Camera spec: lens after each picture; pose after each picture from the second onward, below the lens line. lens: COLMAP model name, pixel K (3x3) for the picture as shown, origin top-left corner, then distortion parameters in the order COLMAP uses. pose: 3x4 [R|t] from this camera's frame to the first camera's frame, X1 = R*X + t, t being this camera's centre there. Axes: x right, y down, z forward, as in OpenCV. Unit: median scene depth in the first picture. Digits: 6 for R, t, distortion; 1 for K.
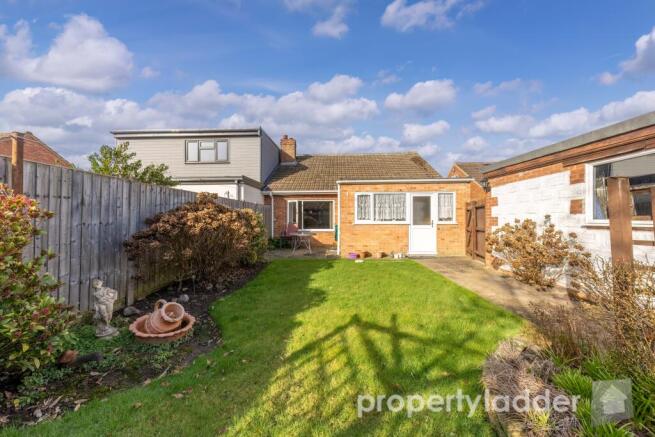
lens RADIAL K [[229.0, 0, 324.2], [0, 229.0, 218.7], [0, 0, 1]] dist [0.000643, -0.000073]
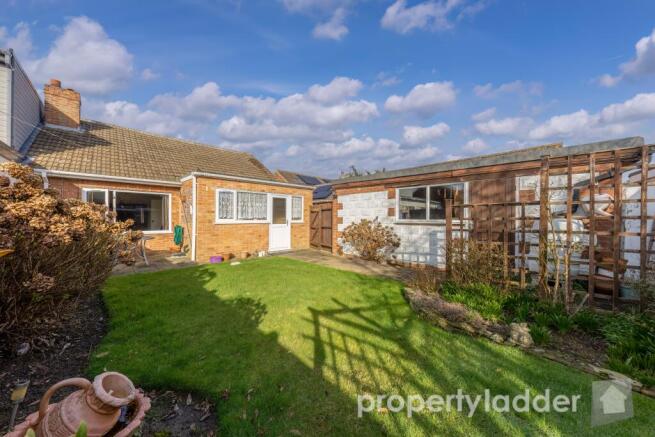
lens RADIAL K [[229.0, 0, 324.2], [0, 229.0, 218.7], [0, 0, 1]] dist [0.000643, -0.000073]
pose [[0.675047, 0.004929, 0.737758, -0.247182], [-0.007681, 0.999970, 0.000348, 0.000769], [-0.737735, -0.005901, 0.675065, 0.095100]]
